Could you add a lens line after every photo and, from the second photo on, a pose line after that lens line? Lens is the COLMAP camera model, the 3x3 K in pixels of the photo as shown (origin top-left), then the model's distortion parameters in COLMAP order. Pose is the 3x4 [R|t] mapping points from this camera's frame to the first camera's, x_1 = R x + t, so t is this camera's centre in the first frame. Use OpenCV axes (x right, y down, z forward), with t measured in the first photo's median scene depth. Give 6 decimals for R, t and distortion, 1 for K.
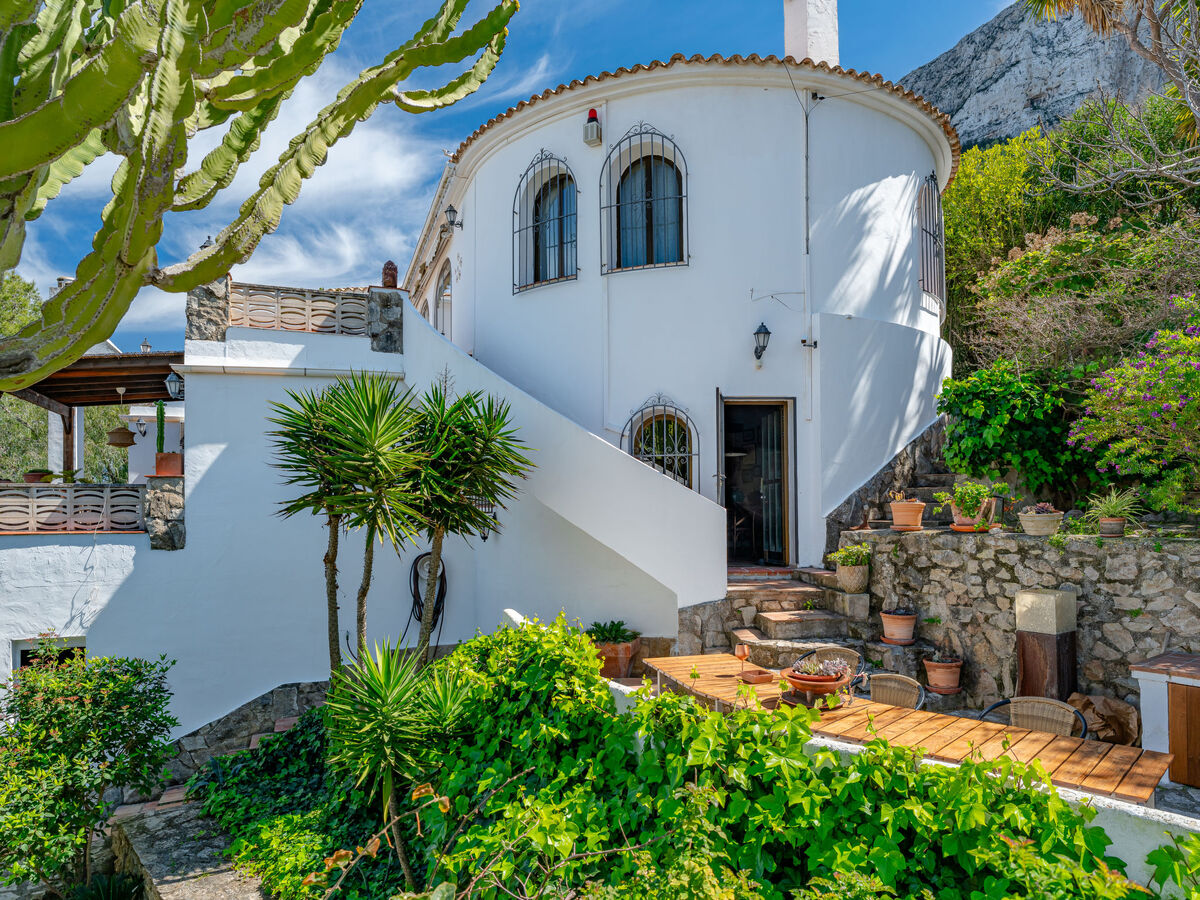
lens RADIAL K [[691.0, 0, 603.3], [0, 691.0, 510.3], [0, 0, 1]] dist [-0.001146, -0.000066]
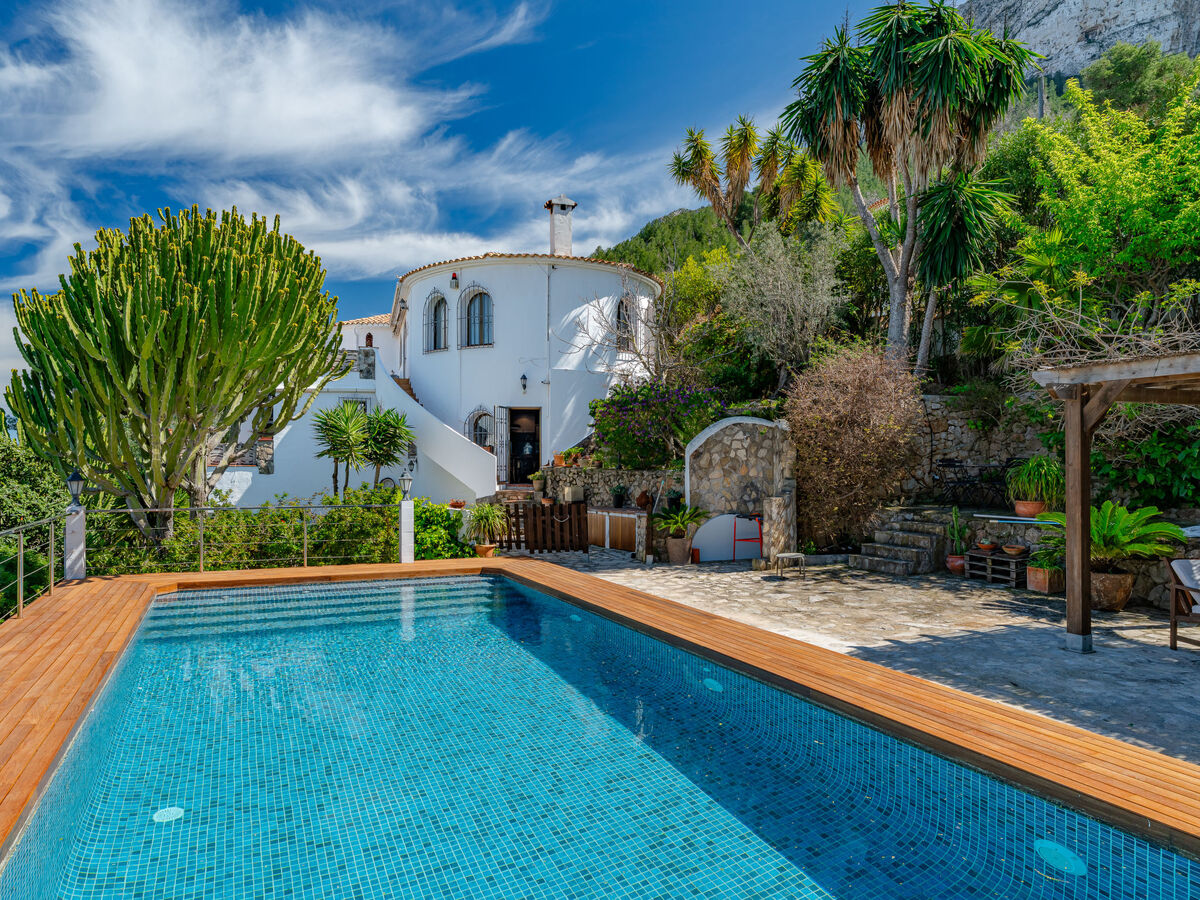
lens RADIAL K [[695.6, 0, 585.3], [0, 695.6, 483.7], [0, 0, 1]] dist [-0.000397, 0.000996]
pose [[0.996581, 0.011644, -0.081793, 0.579297], [-0.008839, 0.999363, 0.034575, 0.003012], [0.082144, -0.033734, 0.996049, -1.161777]]
